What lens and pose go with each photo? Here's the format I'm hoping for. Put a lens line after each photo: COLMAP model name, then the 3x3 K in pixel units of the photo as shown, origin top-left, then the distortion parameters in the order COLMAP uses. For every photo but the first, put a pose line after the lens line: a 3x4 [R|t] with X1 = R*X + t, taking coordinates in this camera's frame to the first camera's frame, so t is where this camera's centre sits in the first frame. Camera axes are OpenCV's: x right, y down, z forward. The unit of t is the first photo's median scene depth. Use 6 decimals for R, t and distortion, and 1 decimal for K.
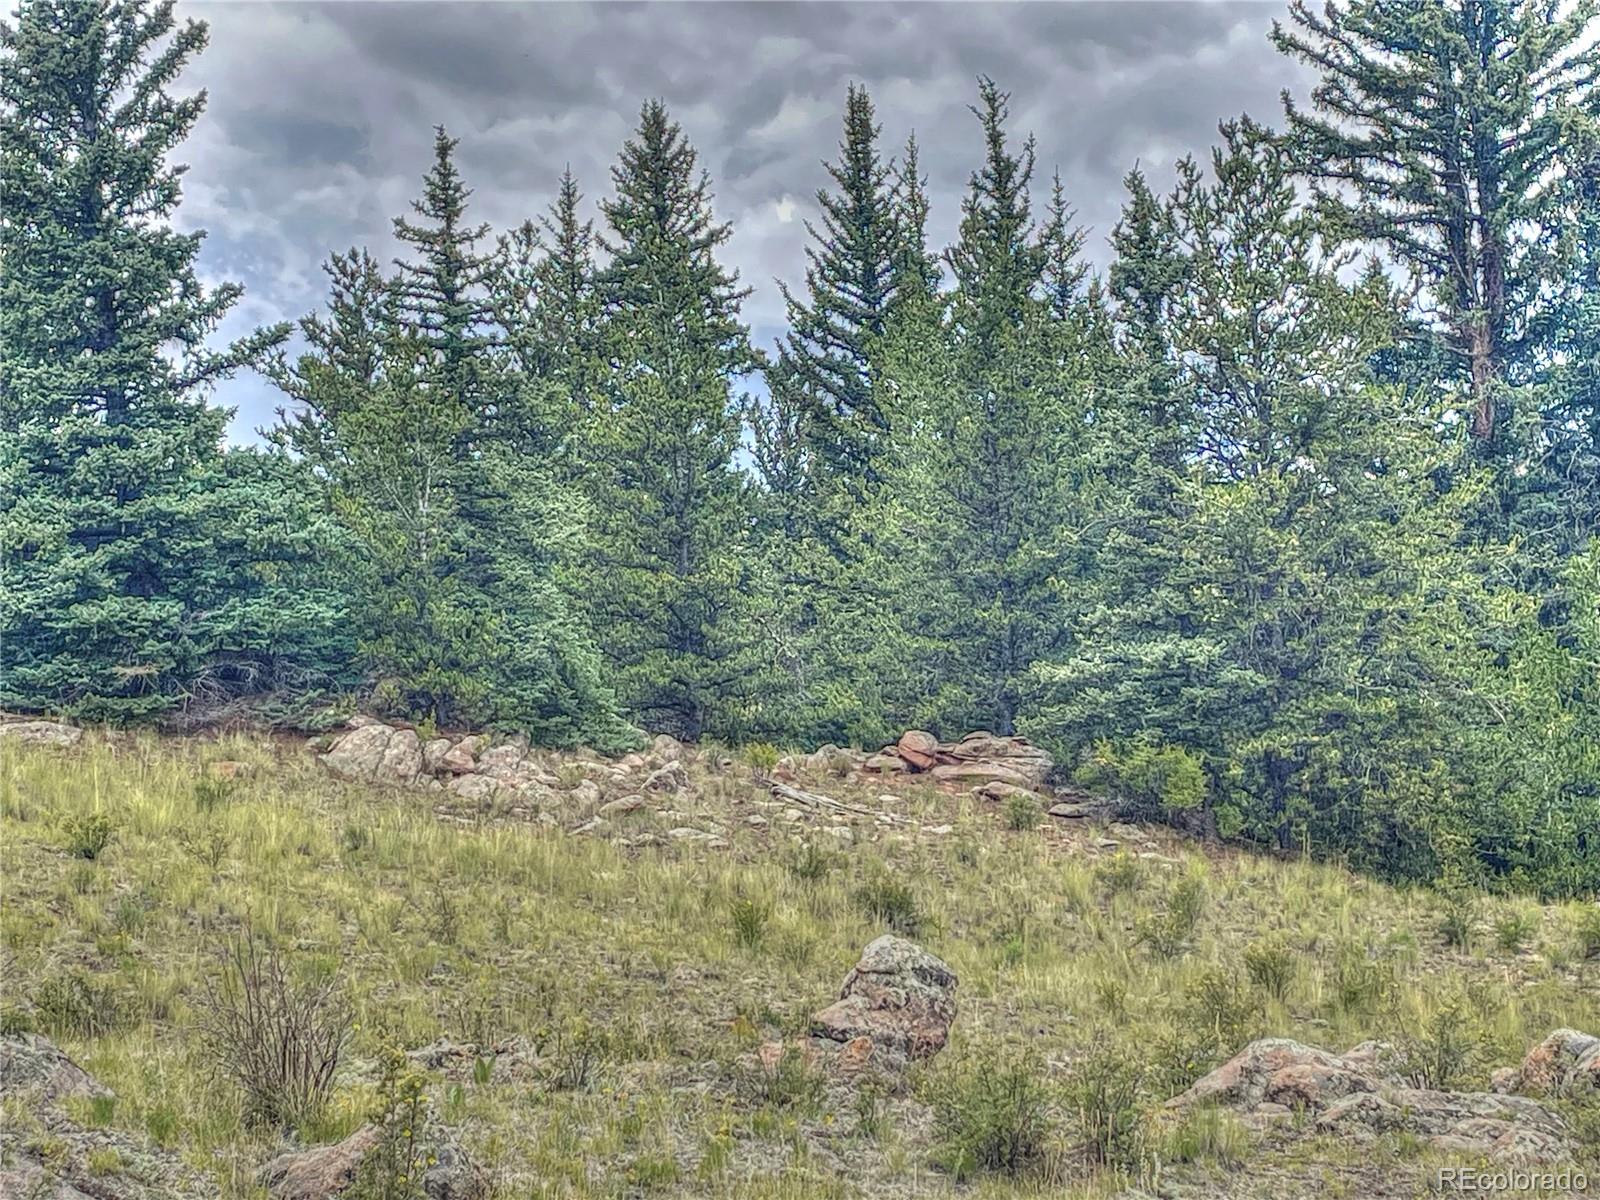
lens RADIAL K [[3008.6, 0, 789.3], [0, 3008.6, 586.2], [0, 0, 1]] dist [0.124542, 0.000000]
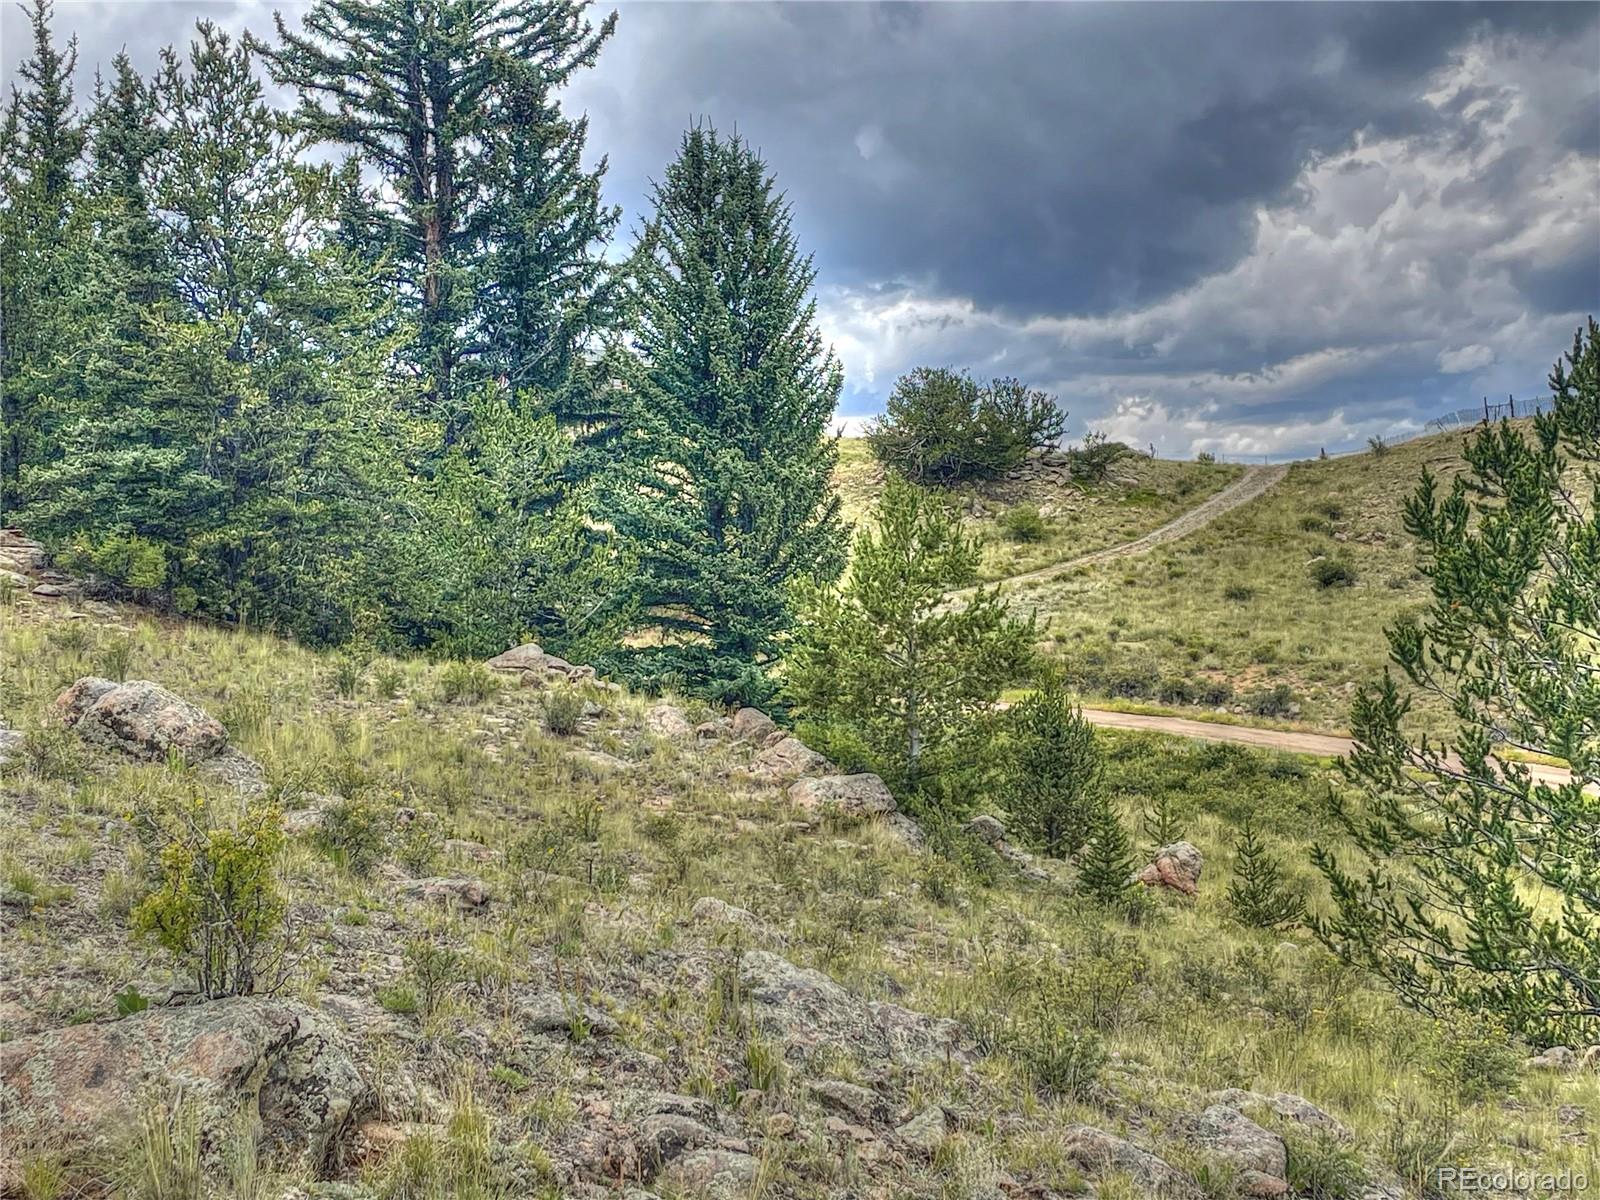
lens RADIAL K [[2342.5, 0, 752.5], [0, 2342.5, 591.8], [0, 0, 1]] dist [0.109966, 0.000000]
pose [[0.948419, 0.012930, 0.316756, 0.058248], [-0.031166, 0.998131, 0.052573, 0.016921], [-0.315484, -0.059733, 0.947049, 0.028528]]
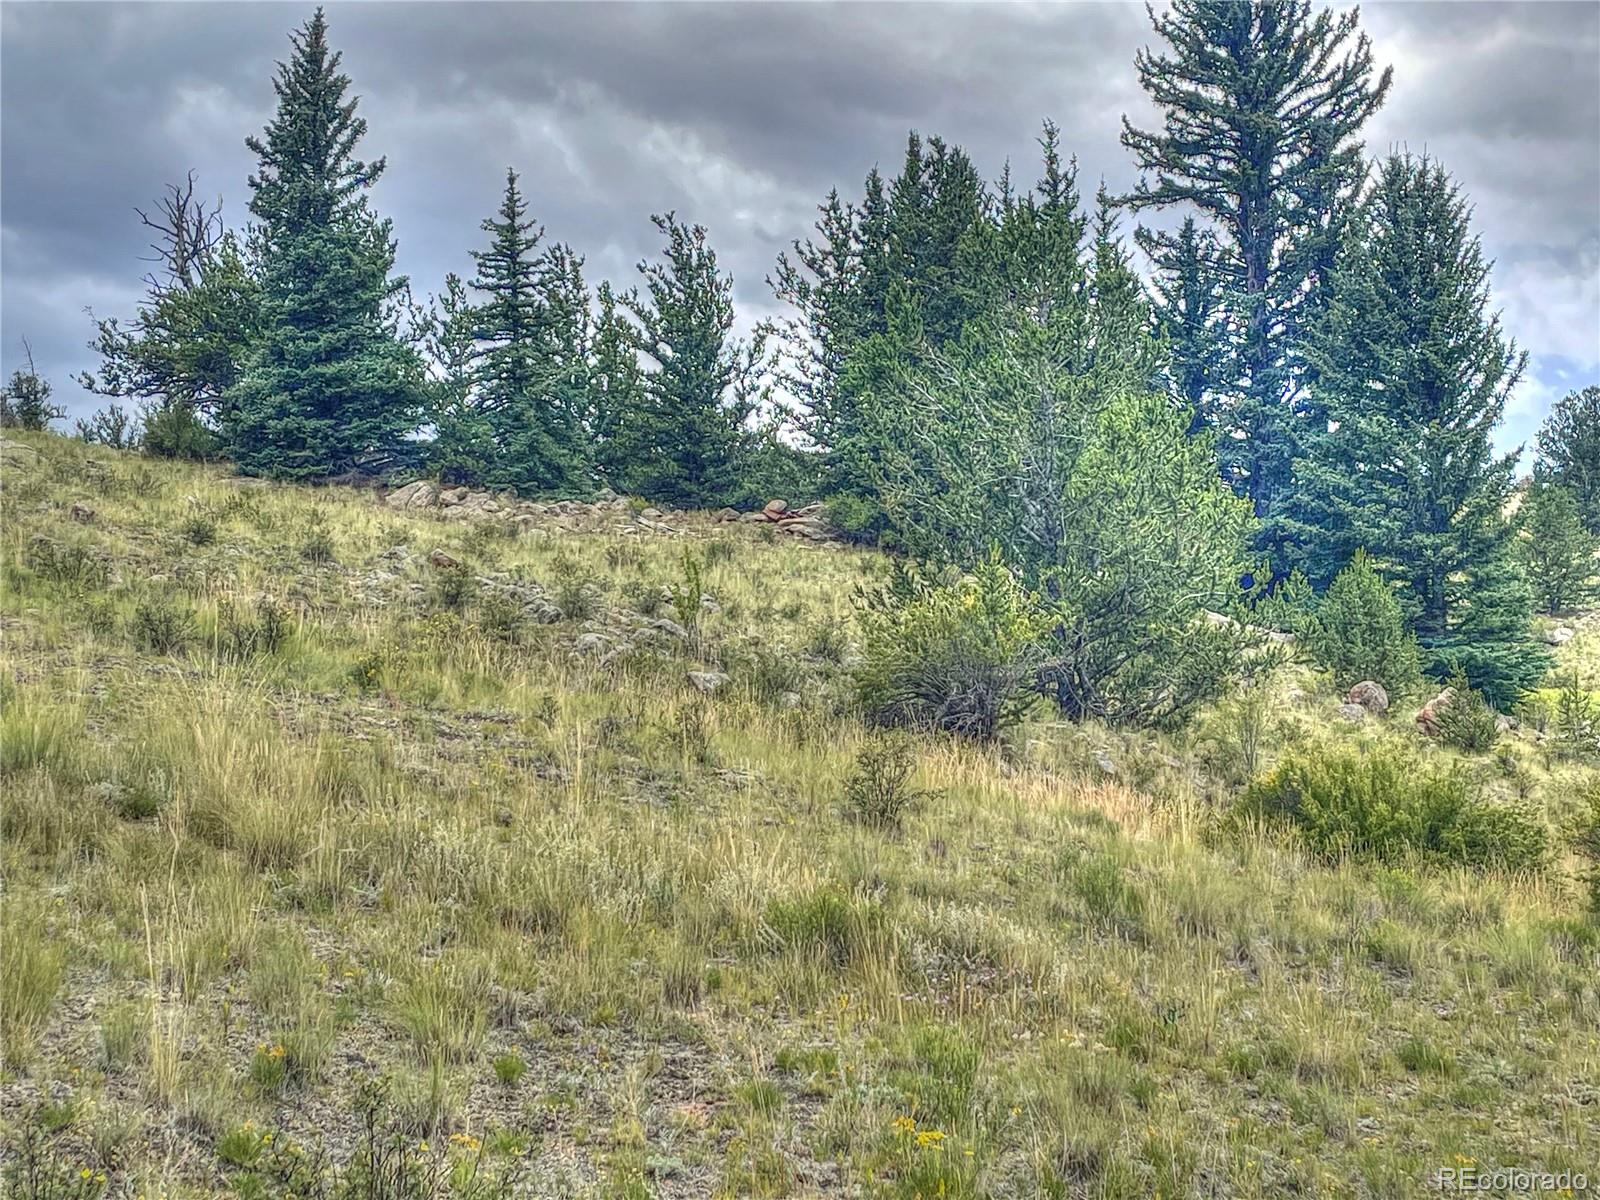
lens RADIAL K [[2553.3, 0, 800.1], [0, 2553.3, 599.0], [0, 0, 1]] dist [0.091866, 0.000000]
pose [[0.928469, -0.001161, -0.371408, 0.636183], [0.001417, 0.999999, 0.000415, 0.110891], [0.371407, -0.000912, 0.928470, -0.382413]]
